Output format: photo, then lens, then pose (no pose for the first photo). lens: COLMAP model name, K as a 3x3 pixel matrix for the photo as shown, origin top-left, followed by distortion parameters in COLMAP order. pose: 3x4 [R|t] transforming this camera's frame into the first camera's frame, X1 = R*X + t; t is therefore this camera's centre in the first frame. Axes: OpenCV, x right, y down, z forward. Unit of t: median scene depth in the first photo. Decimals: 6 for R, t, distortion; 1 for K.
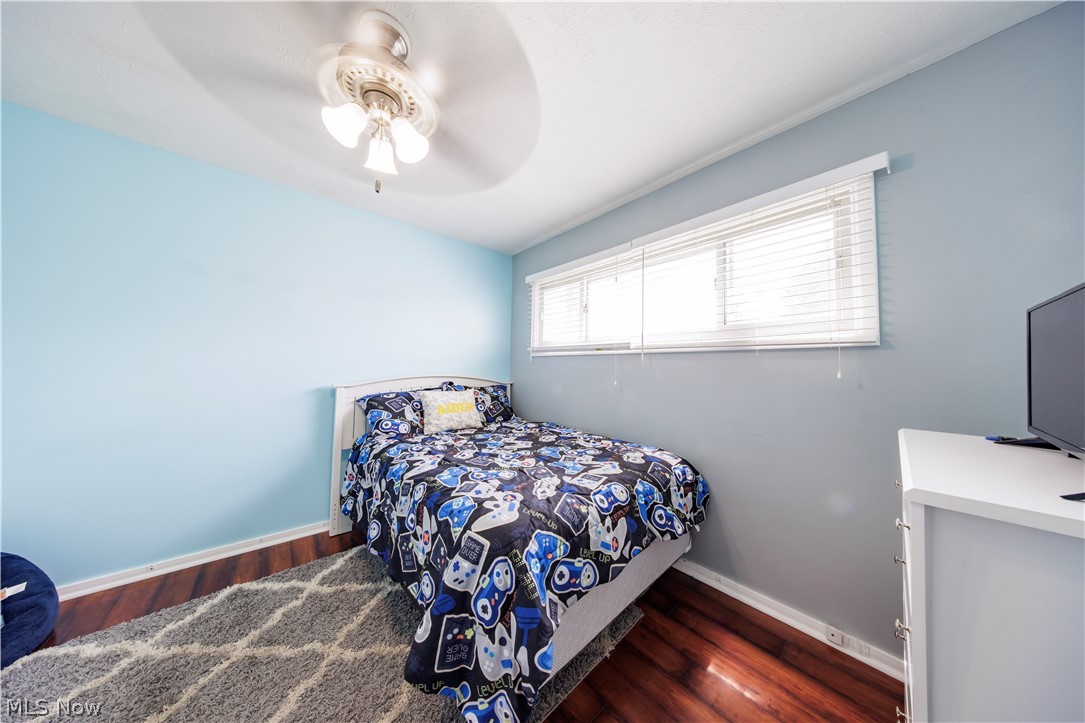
lens RADIAL K [[312.9, 0, 541.2], [0, 312.9, 362.8], [0, 0, 1]] dist [0.006280, -0.000251]
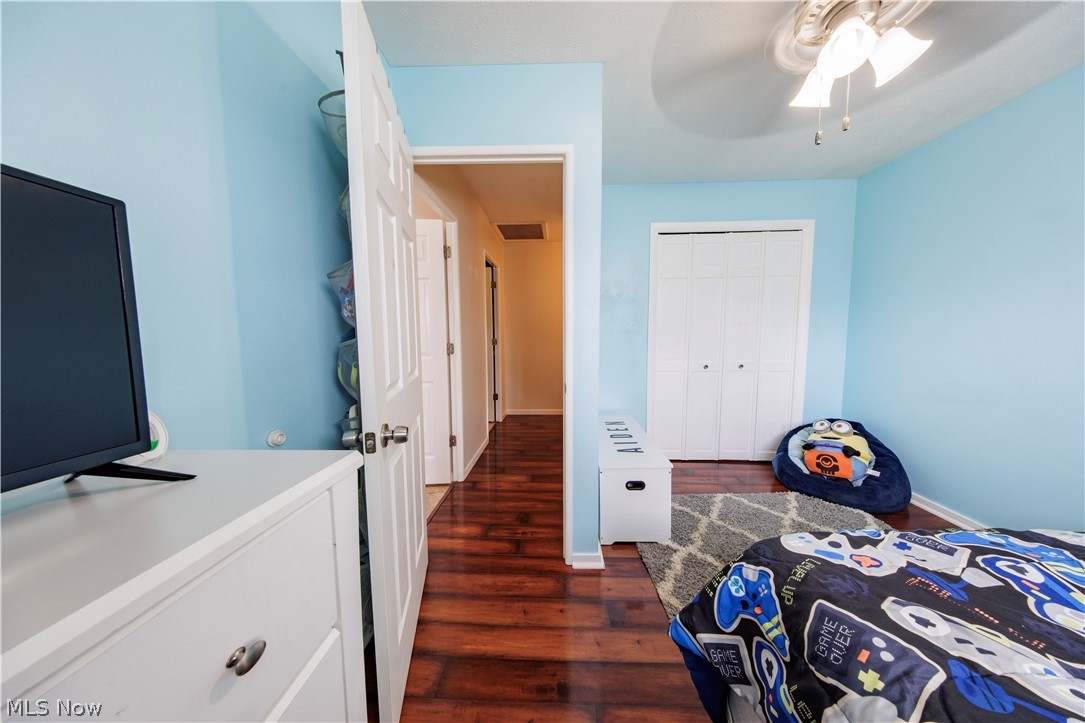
lens RADIAL K [[312.9, 0, 542.9], [0, 312.9, 362.1], [0, 0, 1]] dist [0.006280, -0.000251]
pose [[-0.690996, 0.057025, -0.720605, 0.661004], [0.017041, 0.997891, 0.062628, 0.021729], [0.722657, 0.030996, -0.690511, 0.907461]]
